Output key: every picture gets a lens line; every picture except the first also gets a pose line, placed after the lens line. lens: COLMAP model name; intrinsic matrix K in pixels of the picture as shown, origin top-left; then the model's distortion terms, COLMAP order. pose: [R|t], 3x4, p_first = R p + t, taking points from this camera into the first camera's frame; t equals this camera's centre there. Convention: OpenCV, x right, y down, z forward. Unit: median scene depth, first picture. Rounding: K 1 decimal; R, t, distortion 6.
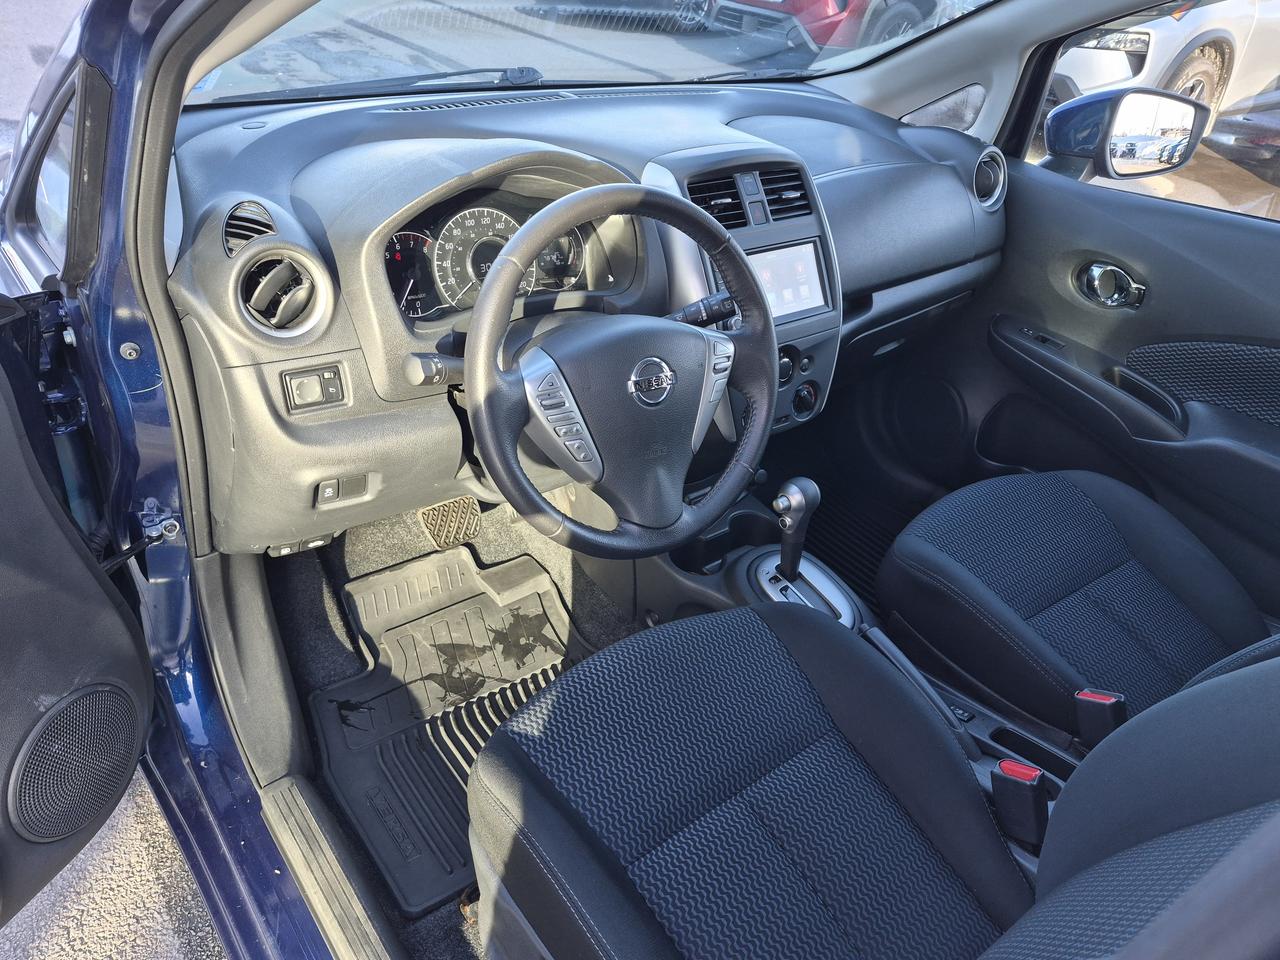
lens RADIAL K [[884.0, 0, 628.1], [0, 884.0, 513.6], [0, 0, 1]] dist [0.026826, -0.020018]
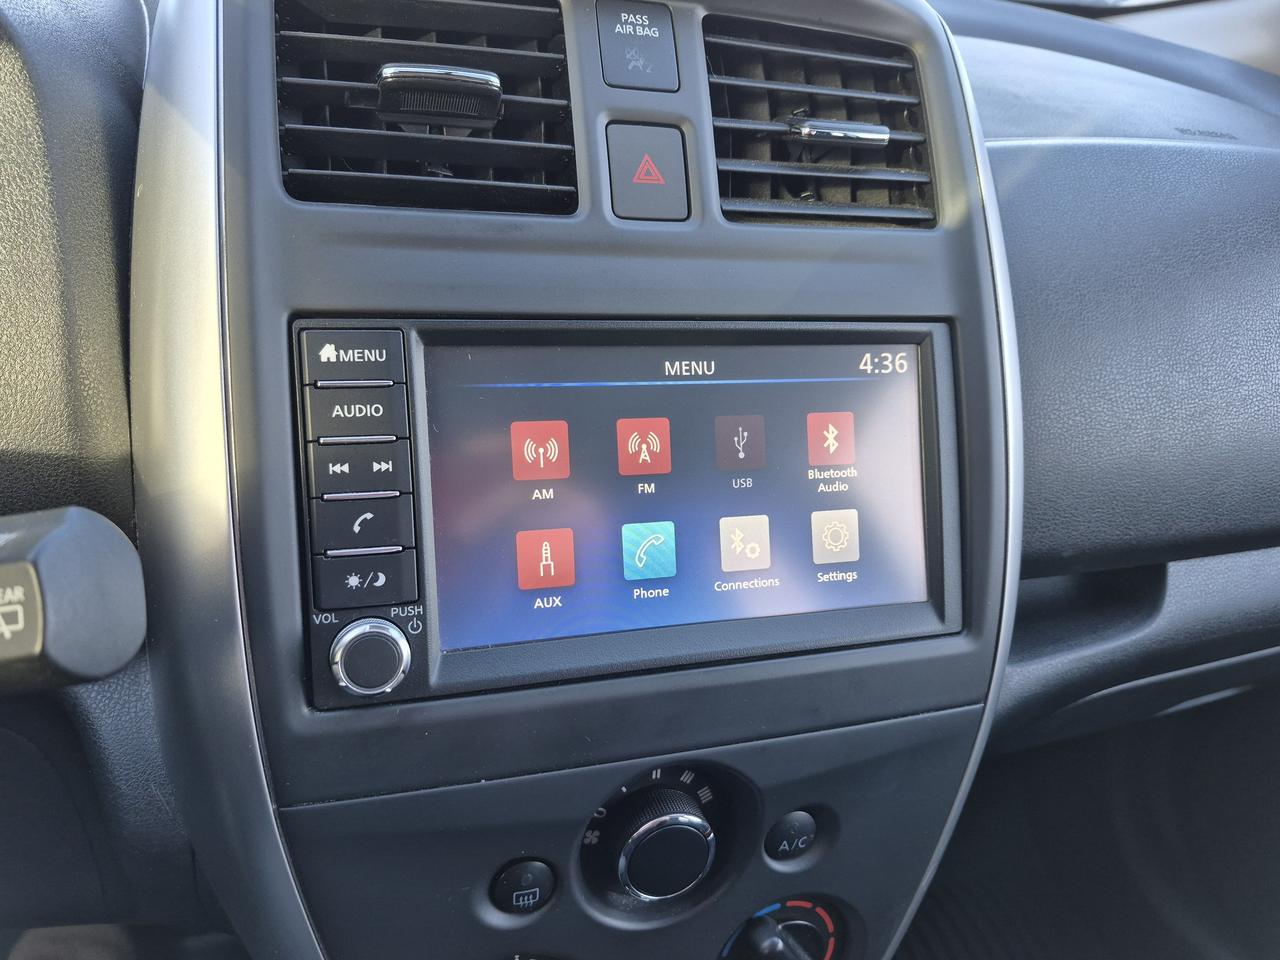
lens RADIAL K [[884.0, 0, 630.2], [0, 884.0, 483.0], [0, 0, 1]] dist [0.026826, -0.020018]
pose [[0.944588, 0.193499, -0.265163, 0.221560], [-0.224764, 0.969980, -0.092847, -0.245939], [0.239237, 0.147301, 0.959723, 0.812595]]
